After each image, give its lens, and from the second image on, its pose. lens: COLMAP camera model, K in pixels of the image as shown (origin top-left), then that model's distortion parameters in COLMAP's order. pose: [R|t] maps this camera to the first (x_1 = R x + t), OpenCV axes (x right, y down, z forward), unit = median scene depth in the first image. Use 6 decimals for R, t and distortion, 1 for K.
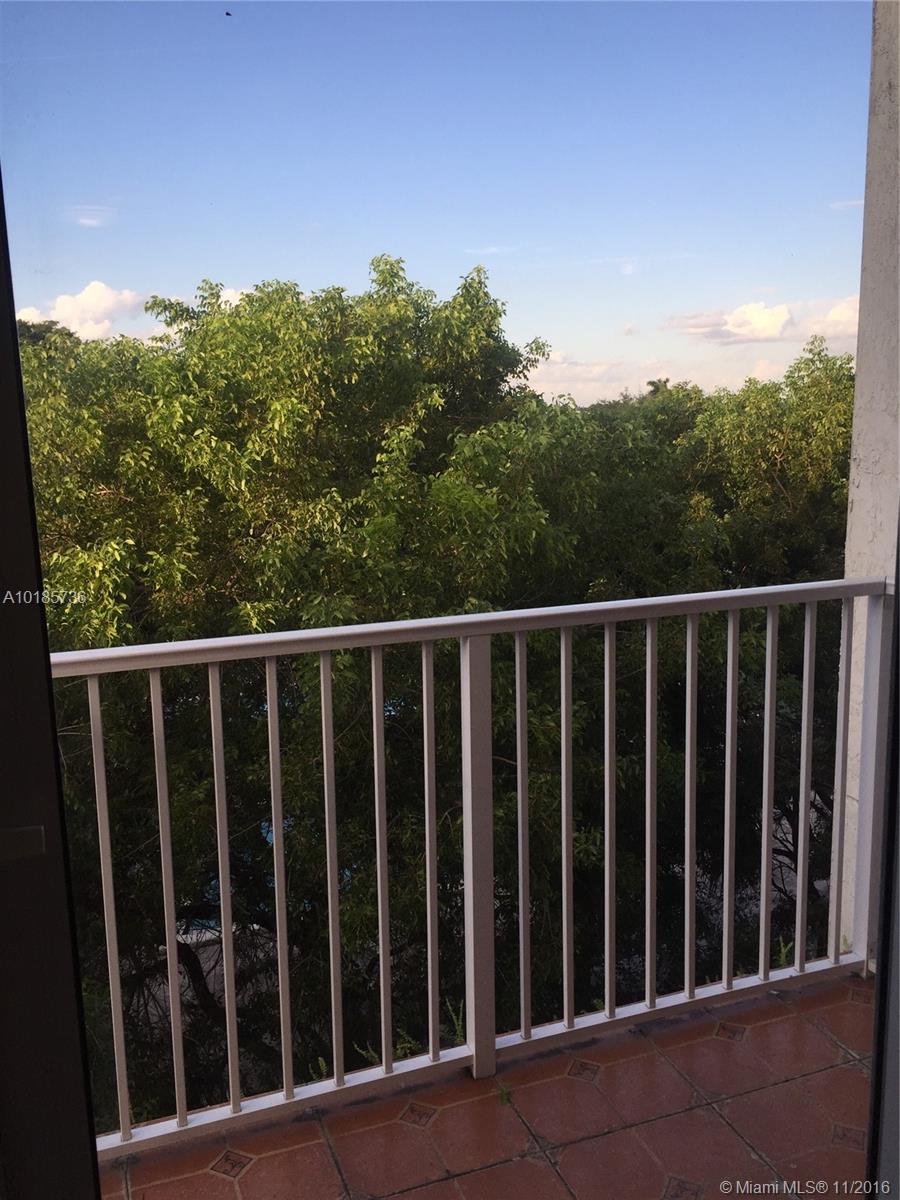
lens RADIAL K [[1022.2, 0, 450.4], [0, 1022.2, 583.9], [0, 0, 1]] dist [0.113325, -0.125989]
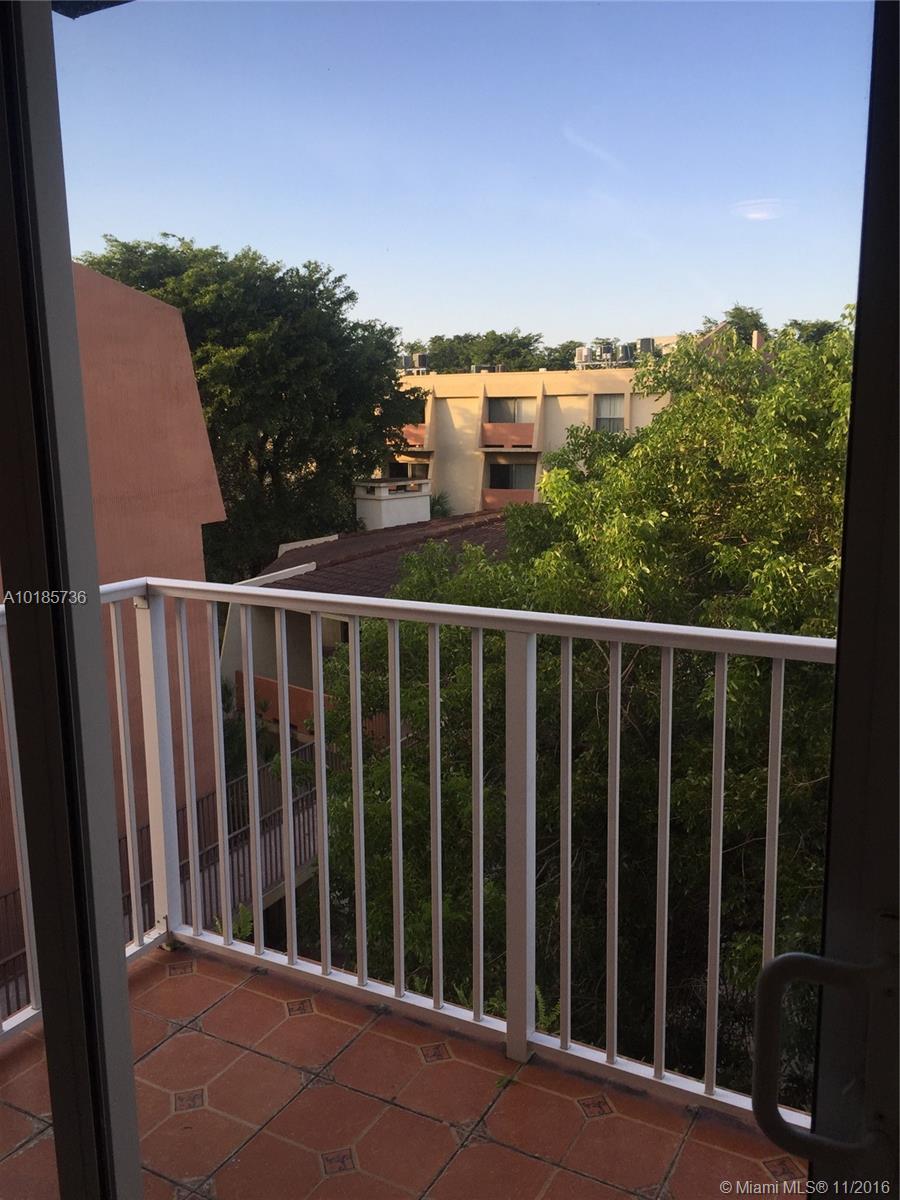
lens RADIAL K [[1038.0, 0, 450.1], [0, 1038.0, 575.1], [0, 0, 1]] dist [0.064188, -0.001760]
pose [[0.653331, 0.131500, -0.745564, 0.716820], [-0.122943, 0.990156, 0.066907, -0.064656], [0.747023, 0.047950, 0.663067, 0.243581]]
